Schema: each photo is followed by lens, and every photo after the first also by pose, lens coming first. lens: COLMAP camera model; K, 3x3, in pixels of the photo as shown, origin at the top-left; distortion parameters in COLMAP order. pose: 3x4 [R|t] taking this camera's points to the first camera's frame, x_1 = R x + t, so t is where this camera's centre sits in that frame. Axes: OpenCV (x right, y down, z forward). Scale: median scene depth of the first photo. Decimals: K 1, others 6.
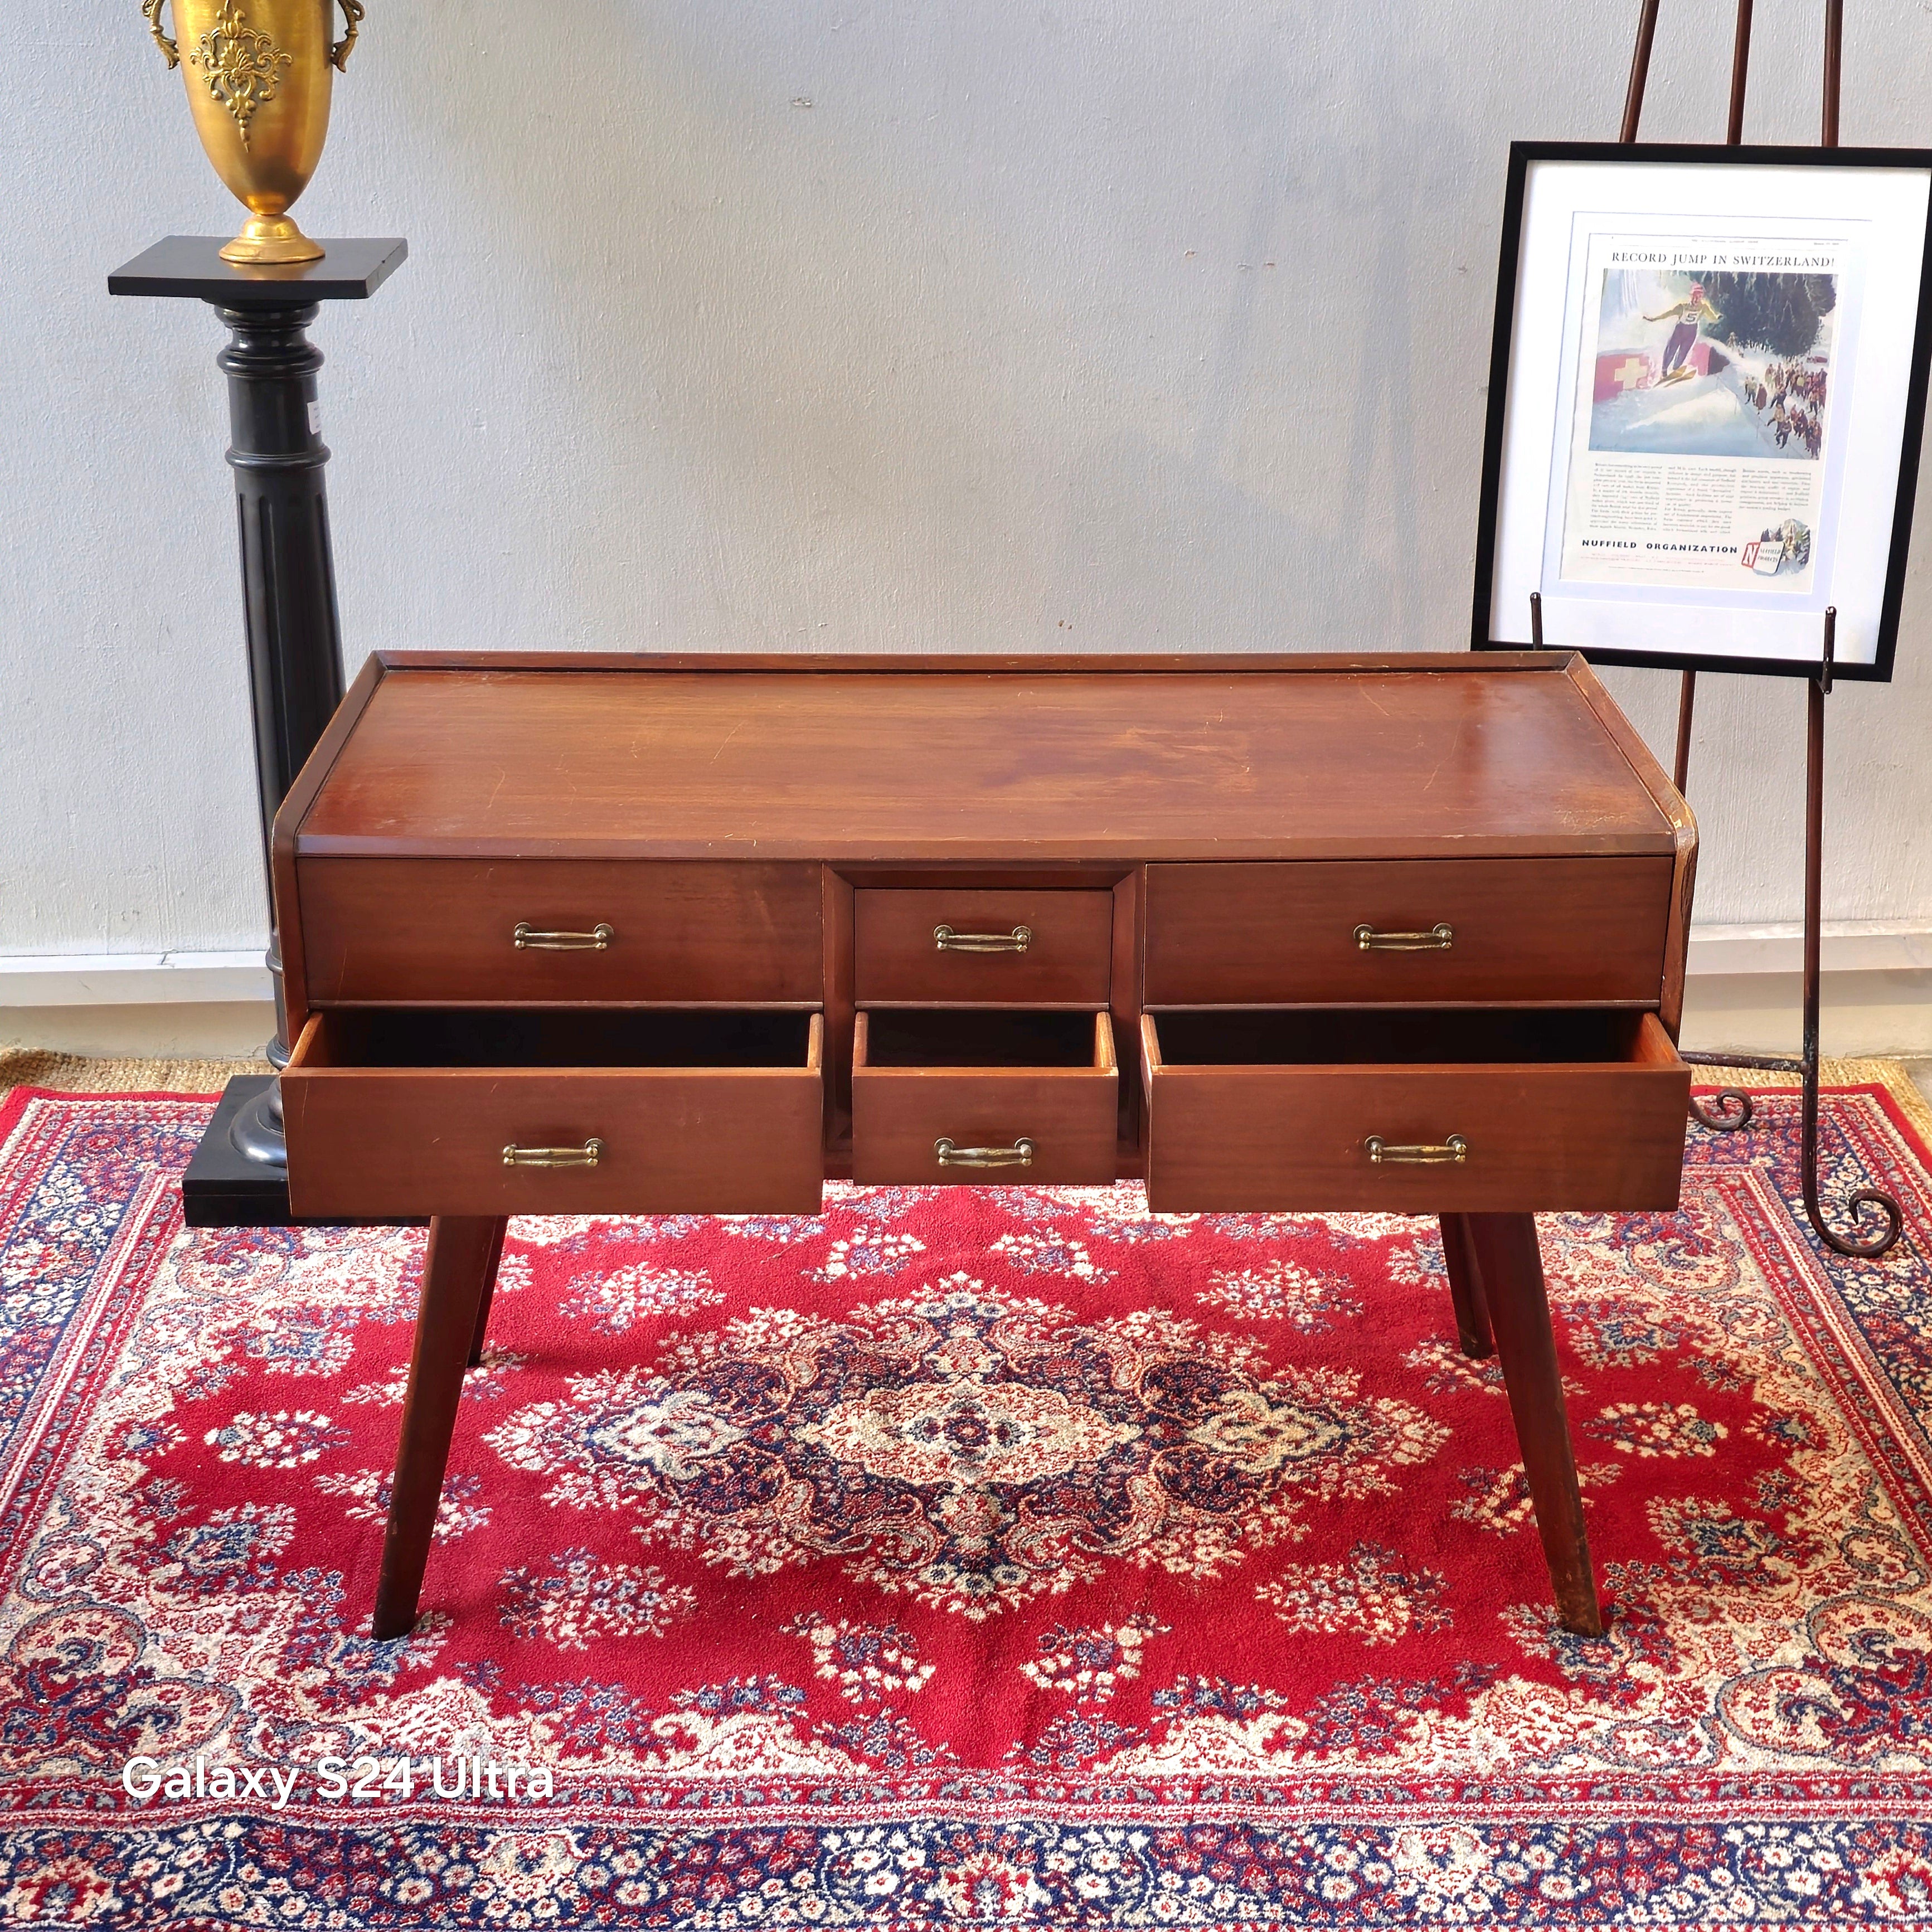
lens RADIAL K [[2877.6, 0, 946.3], [0, 2877.6, 946.2], [0, 0, 1]] dist [0.094369, 0.000000]
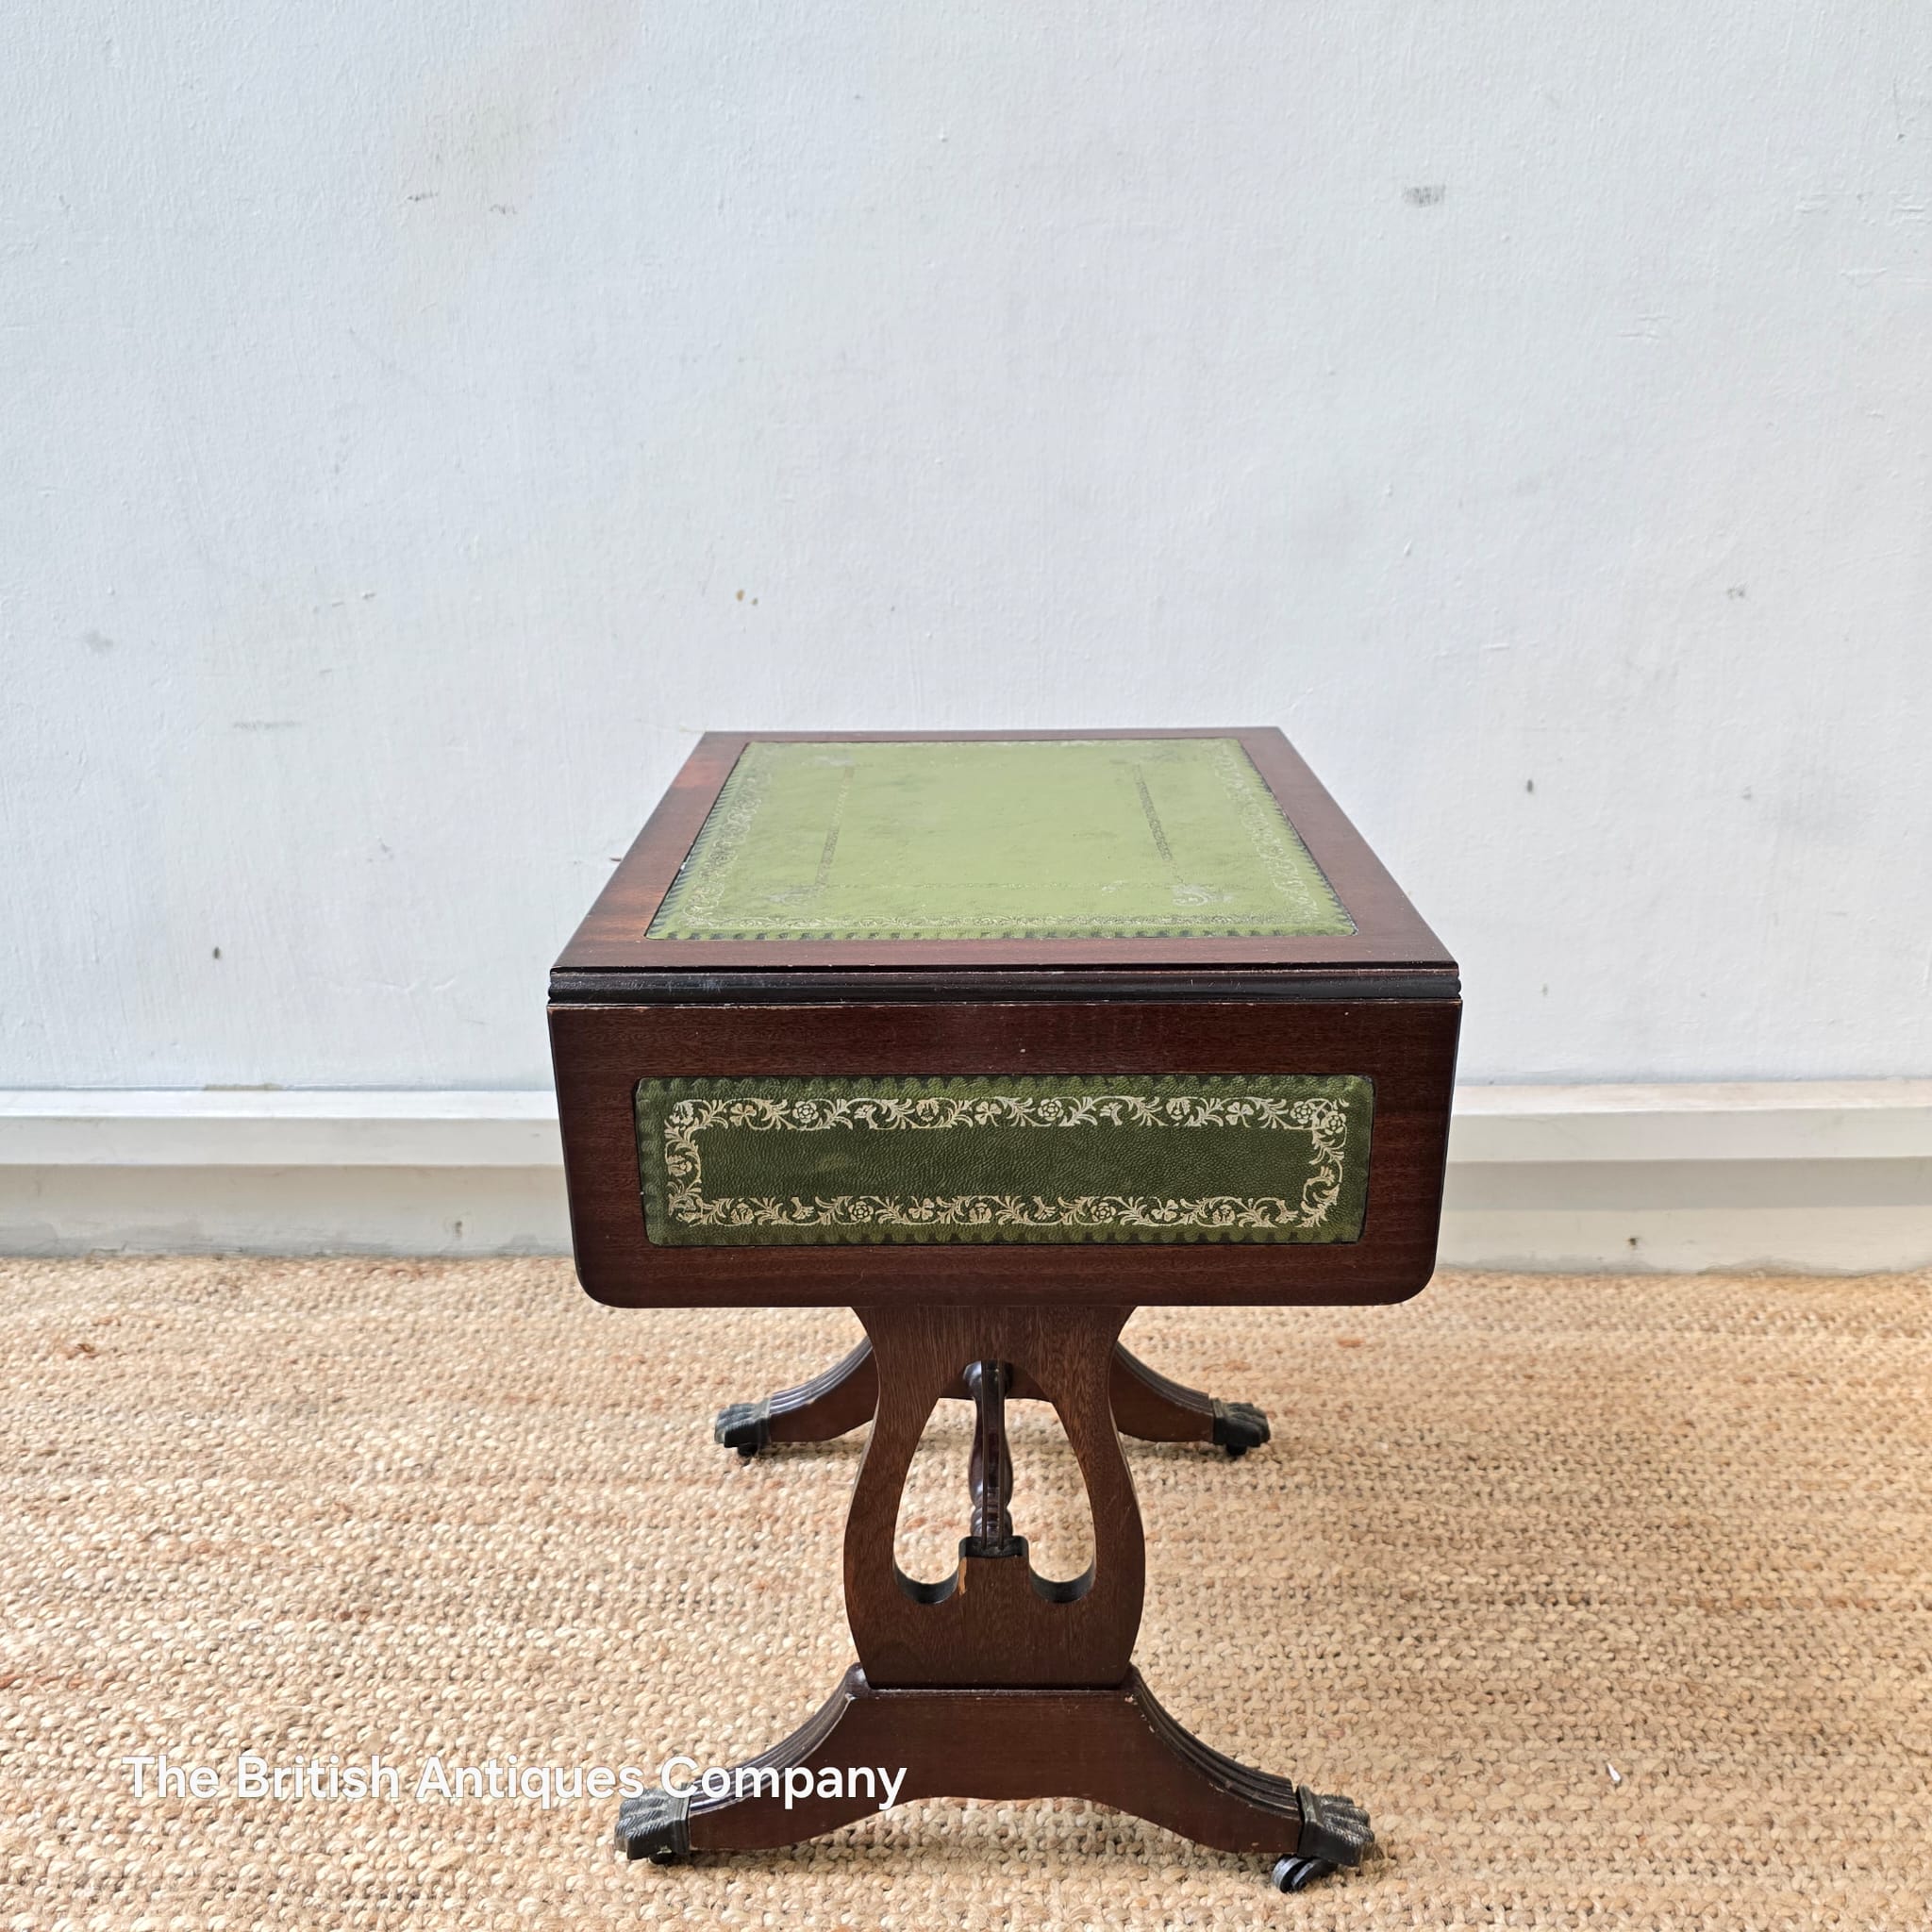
lens RADIAL K [[1720.6, 0, 942.3], [0, 1720.6, 970.0], [0, 0, 1]] dist [0.041021, -0.047297]
pose [[0.998748, 0.011515, -0.048671, 0.126733], [-0.013646, 0.998952, -0.043693, -0.016240], [0.048117, 0.044303, 0.997859, 0.762283]]
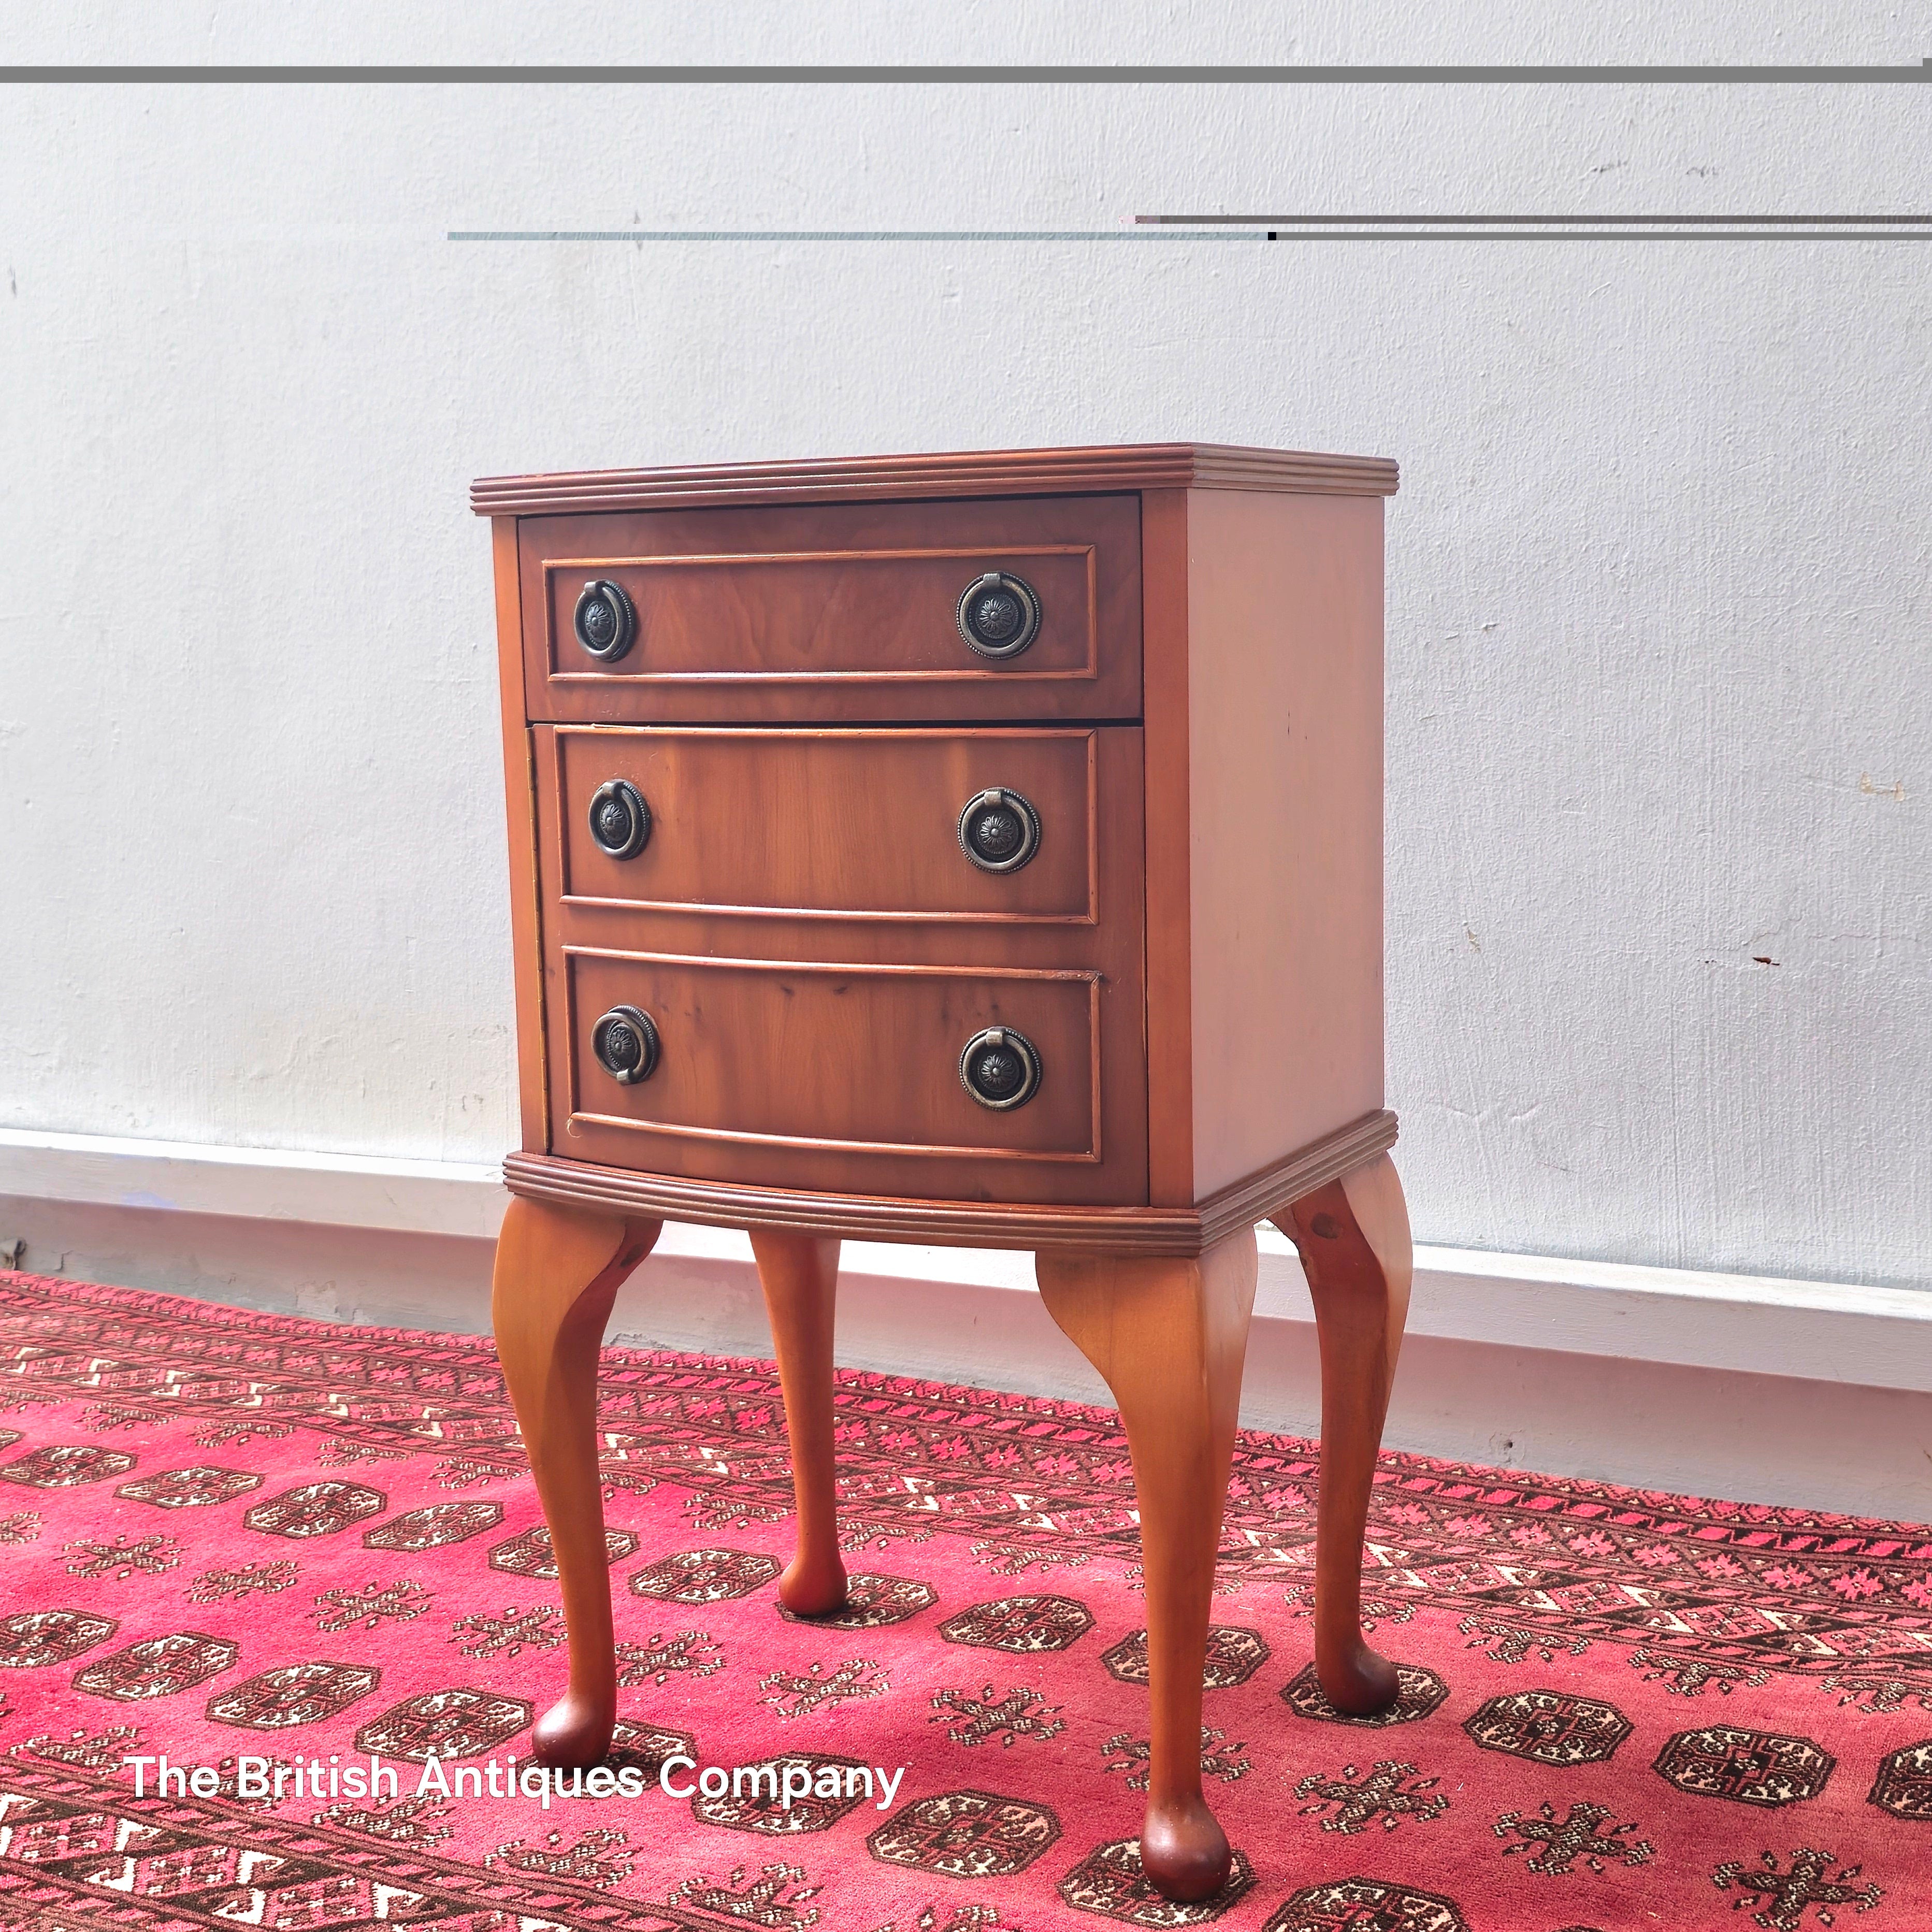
lens RADIAL K [[2786.6, 0, 933.0], [0, 2786.6, 985.7], [0, 0, 1]] dist [0.052043, 0.000000]
pose [[0.857090, 0.046767, -0.513040, 0.168608], [-0.174788, 0.963198, -0.204201, 0.094407], [0.484609, 0.264692, 0.833722, 0.648359]]
